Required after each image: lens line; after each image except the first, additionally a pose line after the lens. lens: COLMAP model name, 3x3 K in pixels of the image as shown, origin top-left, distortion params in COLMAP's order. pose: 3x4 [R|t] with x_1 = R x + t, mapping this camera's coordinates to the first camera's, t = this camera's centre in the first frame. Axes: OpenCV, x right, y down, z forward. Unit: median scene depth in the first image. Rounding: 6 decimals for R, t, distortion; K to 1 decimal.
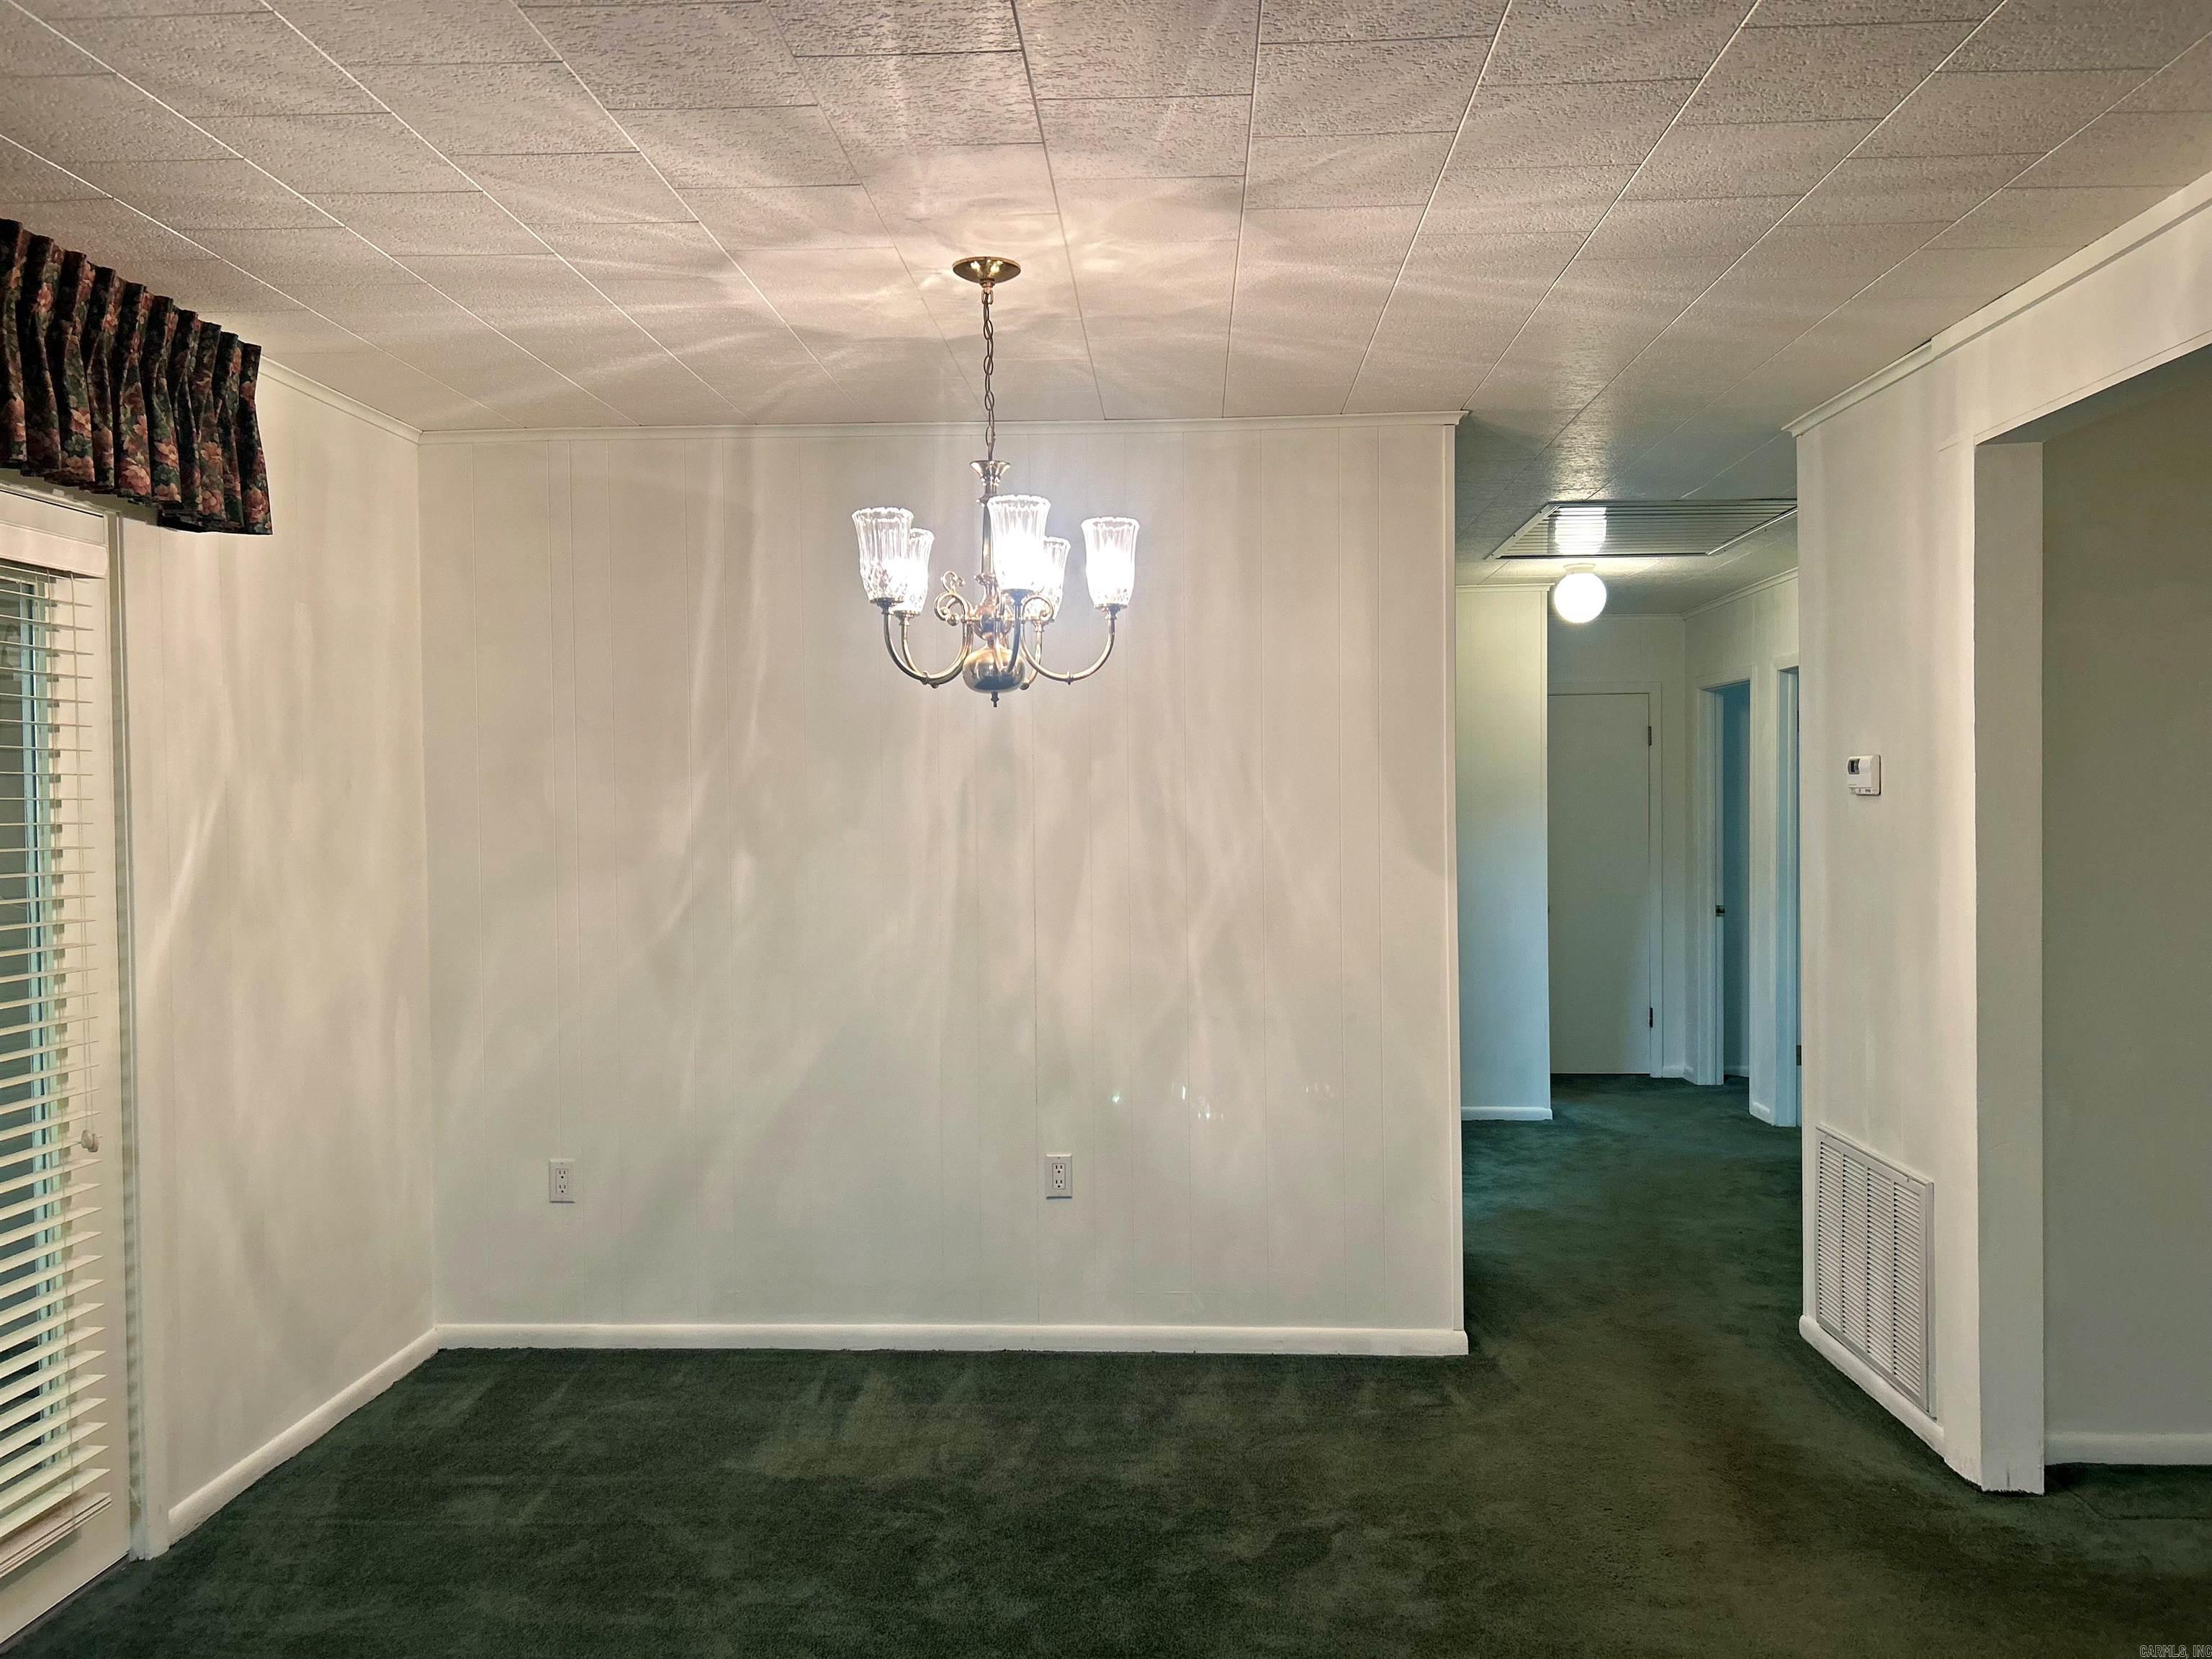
lens RADIAL K [[1665.9, 0, 1105.7], [0, 1665.9, 844.7], [0, 0, 1]] dist [0.066871, -0.074923]
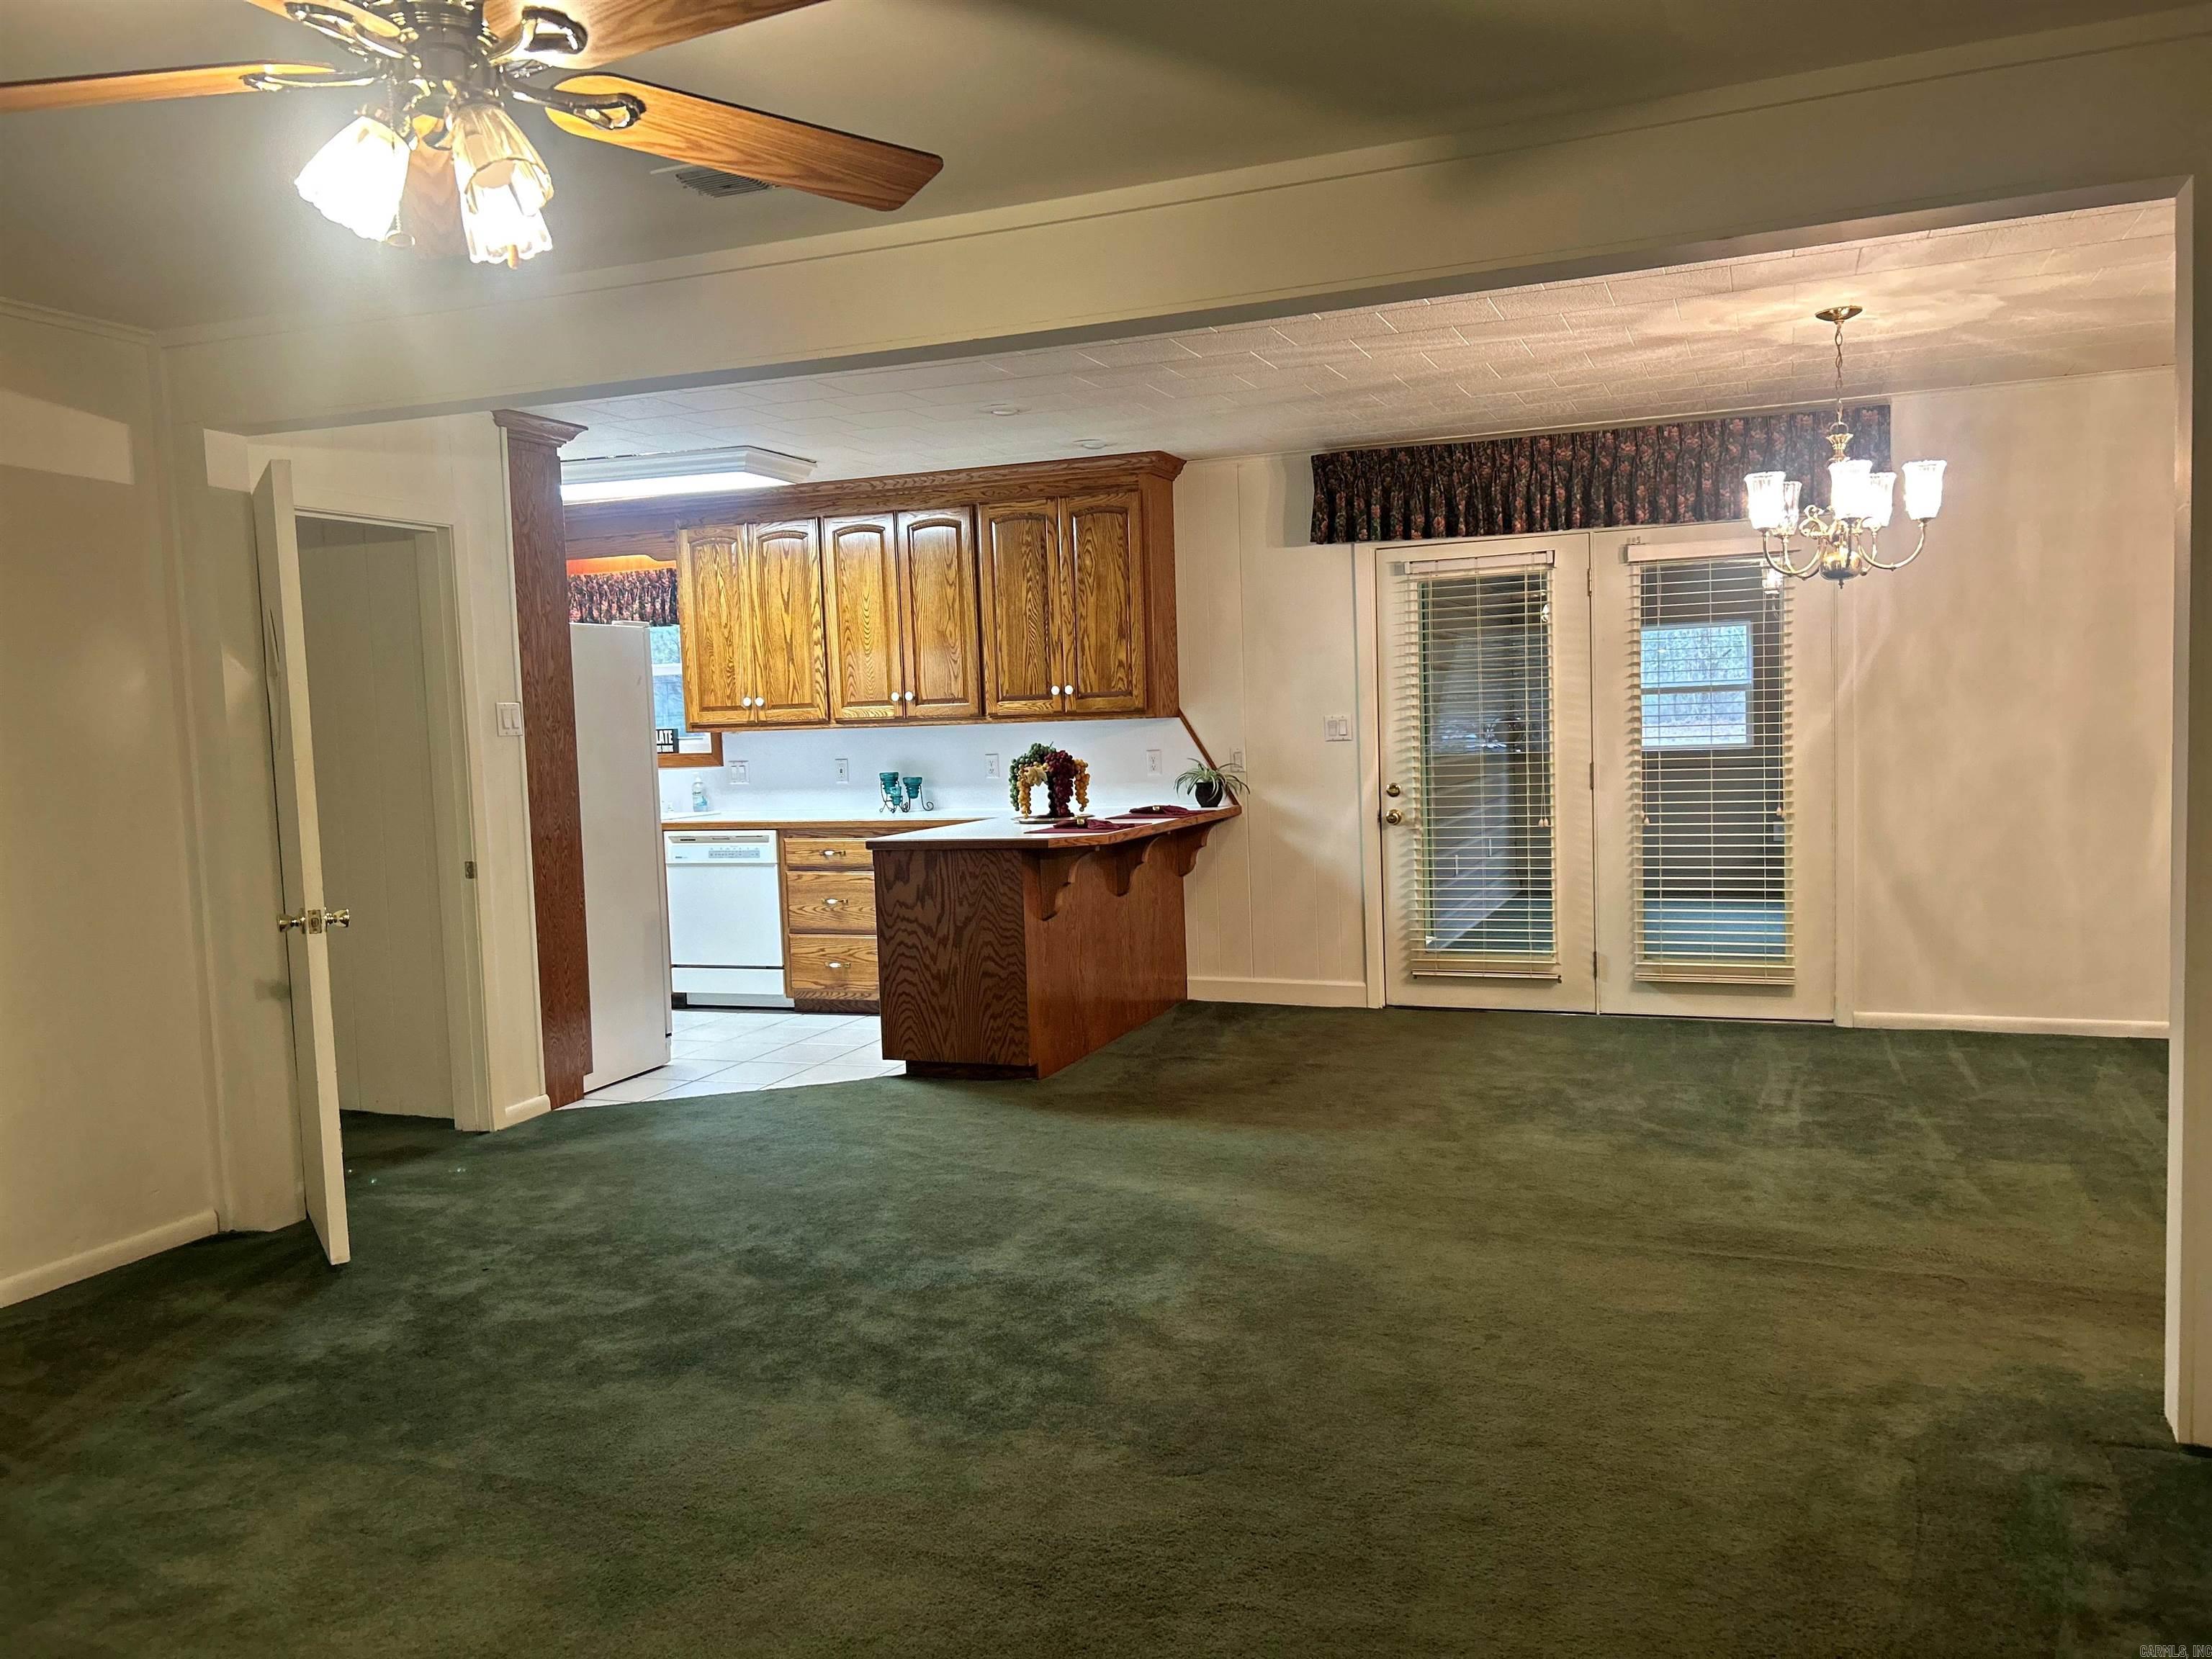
lens RADIAL K [[1665.9, 0, 1093.9], [0, 1665.9, 835.5], [0, 0, 1]] dist [0.066871, -0.074923]
pose [[-0.293406, 0.102650, -0.950461, 1.698175], [0.013512, 0.994564, 0.103242, -0.024275], [0.955892, 0.017450, -0.293198, 0.795459]]
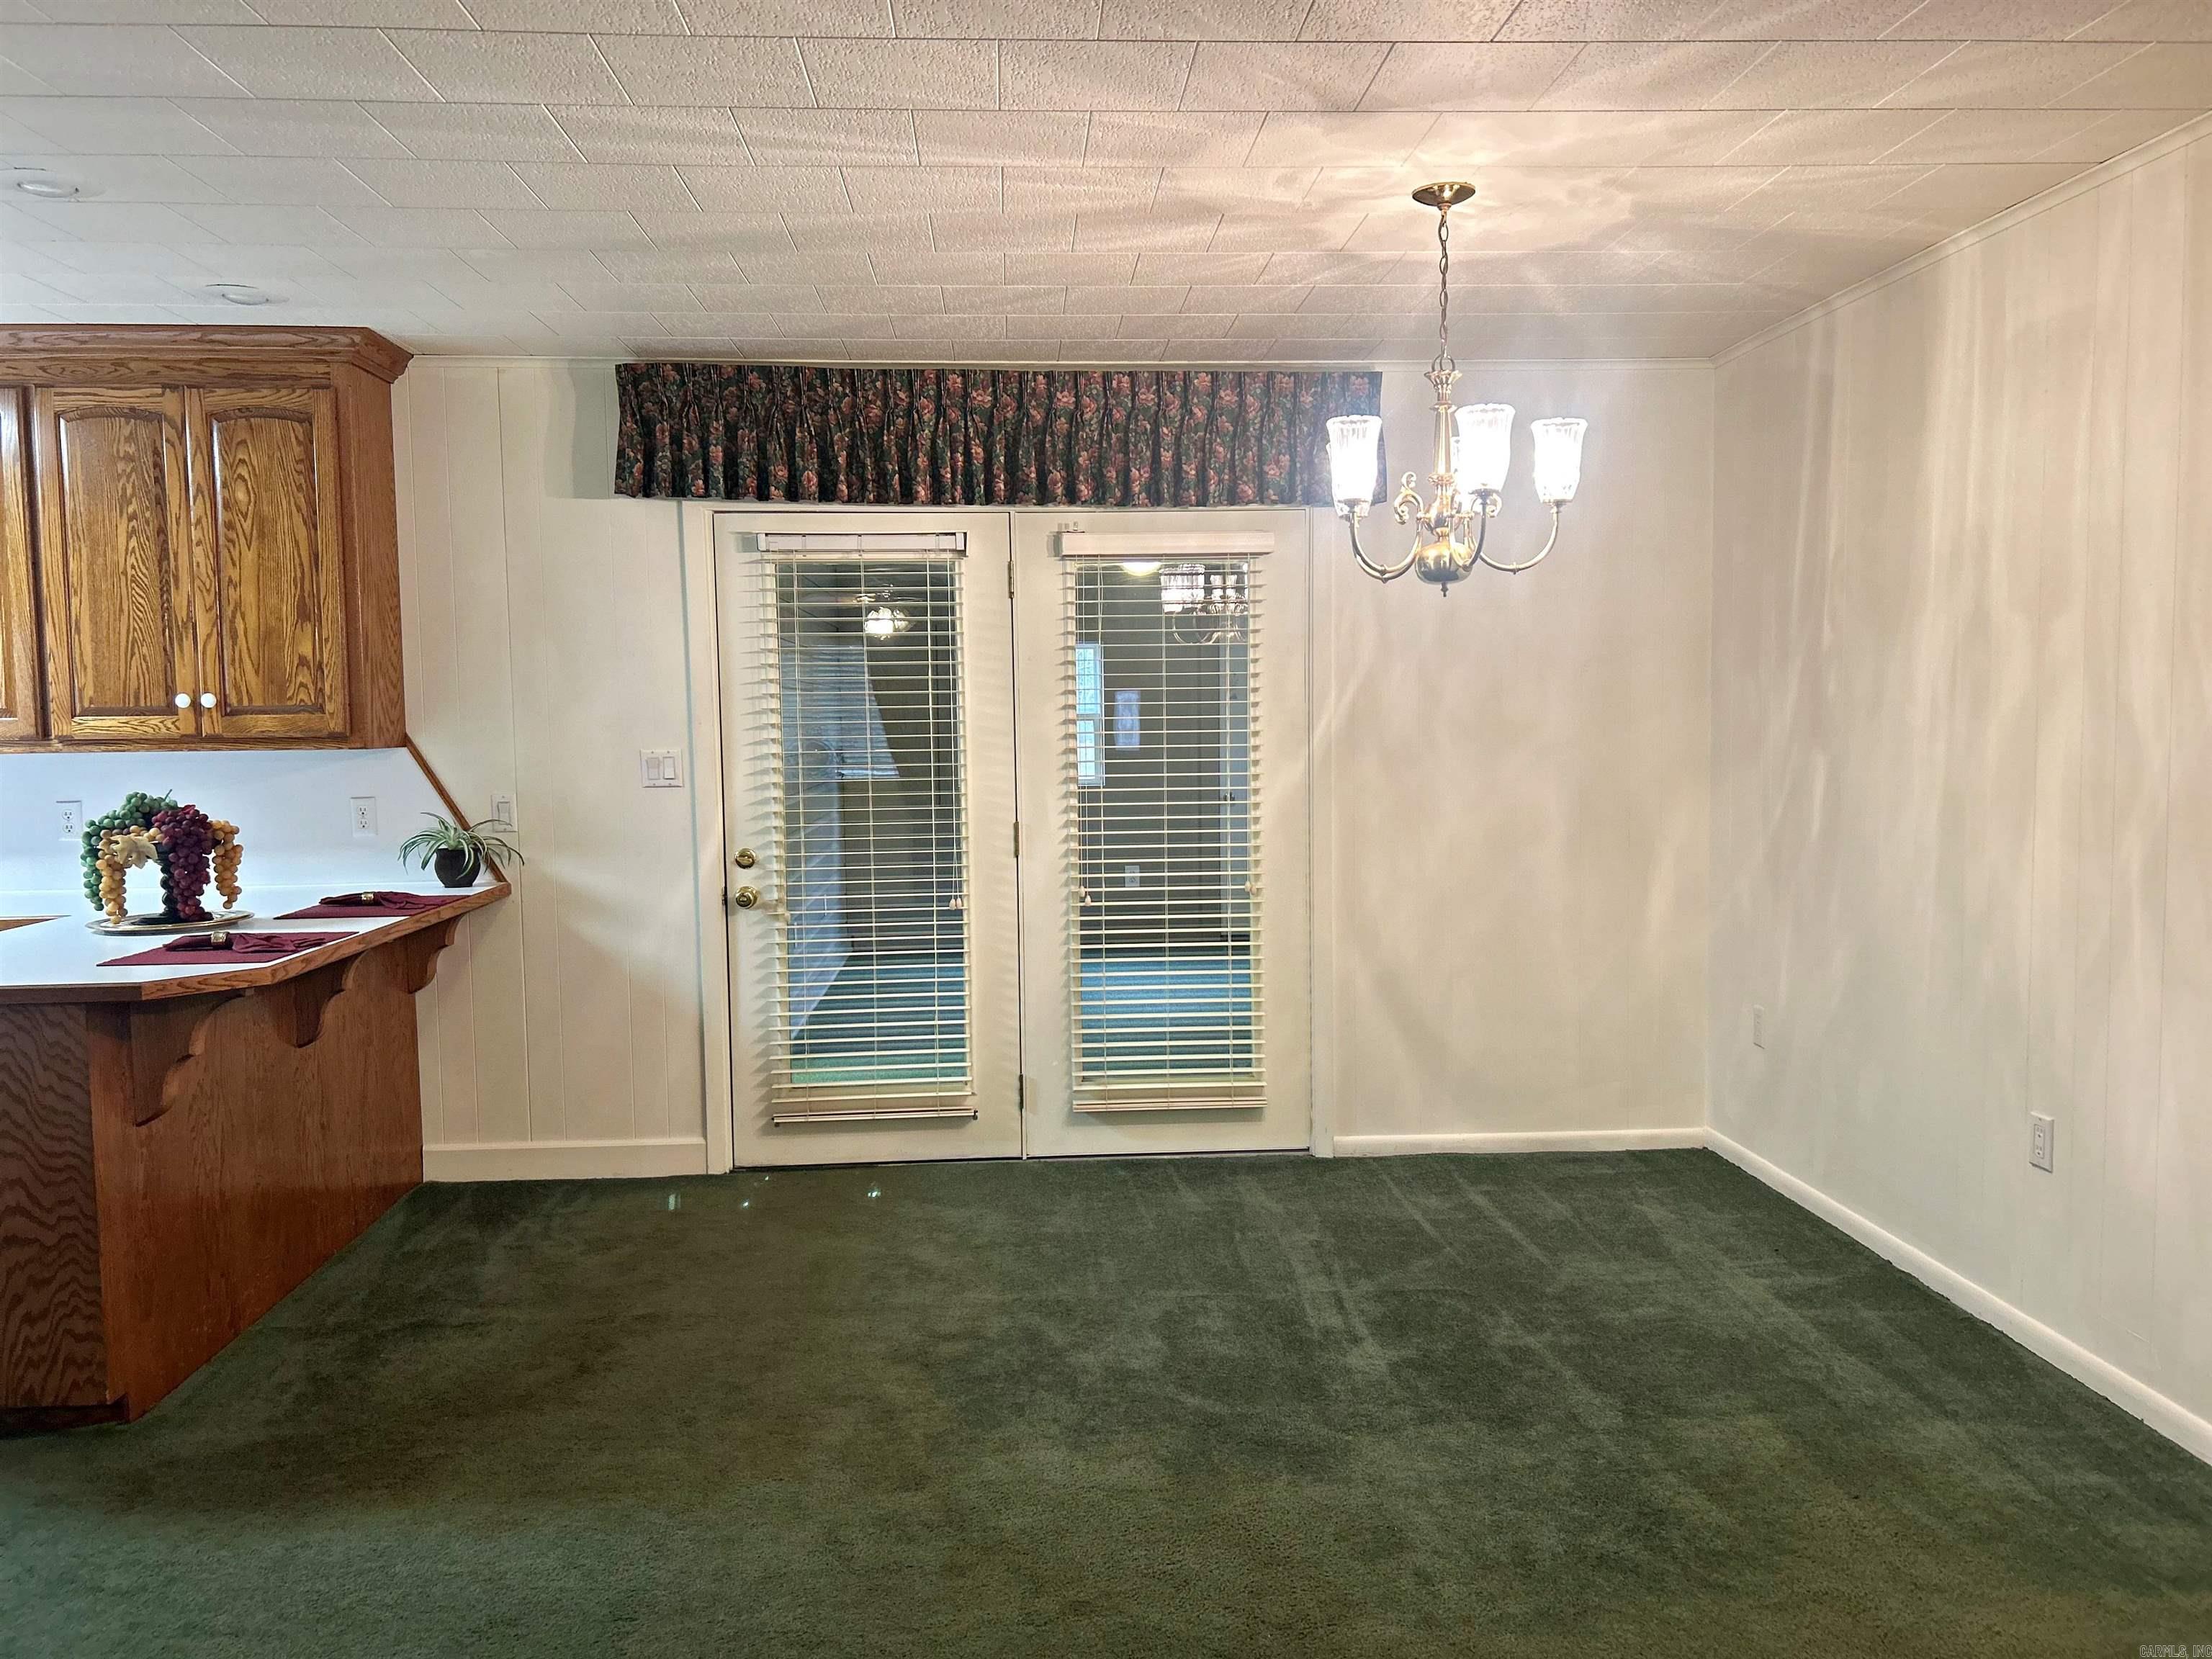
lens RADIAL K [[1665.9, 0, 1117.0], [0, 1665.9, 837.5], [0, 0, 1]] dist [0.066871, -0.074923]
pose [[0.152130, 0.097007, -0.983588, 1.004871], [-0.022029, 0.995257, 0.094751, -0.024407], [0.988115, 0.007253, 0.153545, 0.618055]]
